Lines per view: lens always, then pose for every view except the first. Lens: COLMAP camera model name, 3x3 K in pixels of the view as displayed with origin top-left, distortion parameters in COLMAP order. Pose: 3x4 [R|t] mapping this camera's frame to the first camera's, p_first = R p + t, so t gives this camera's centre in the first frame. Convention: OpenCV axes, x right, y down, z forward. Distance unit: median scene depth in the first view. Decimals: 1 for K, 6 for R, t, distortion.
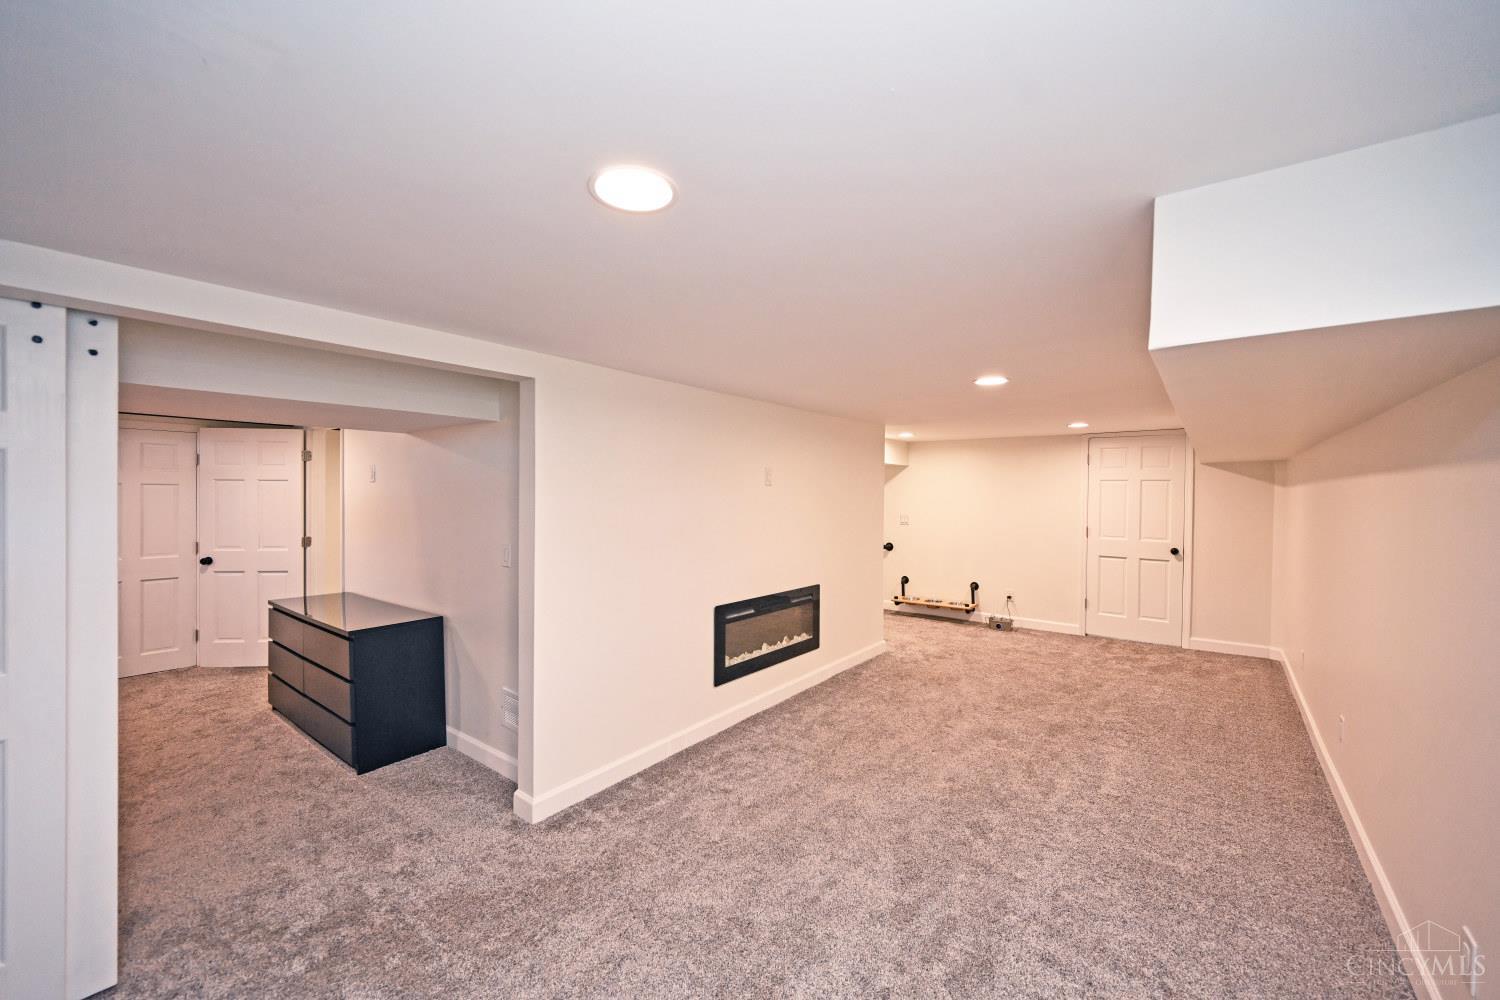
lens RADIAL K [[592.4, 0, 750.4], [0, 592.4, 494.9], [0, 0, 1]] dist [0.002097, 0.000380]
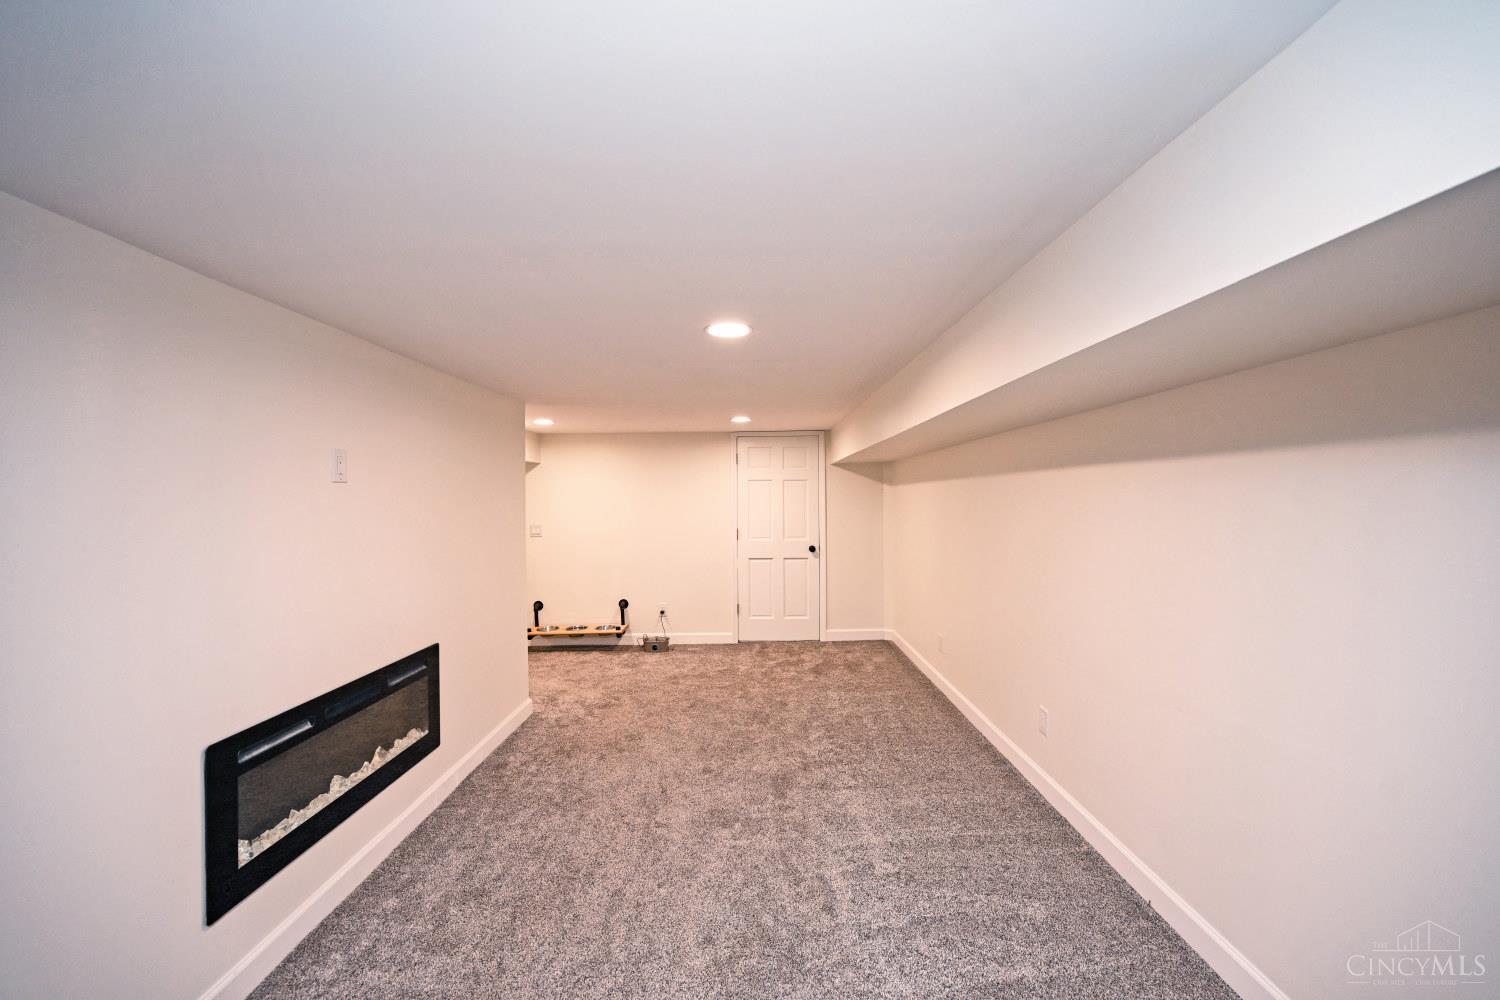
lens RADIAL K [[592.4, 0, 750.4], [0, 592.4, 494.9], [0, 0, 1]] dist [0.002097, 0.000380]
pose [[0.787245, -0.012388, 0.616516, -0.007665], [0.018871, 0.999814, -0.004006, 0.003939], [-0.616352, 0.014788, 0.787332, 0.304511]]
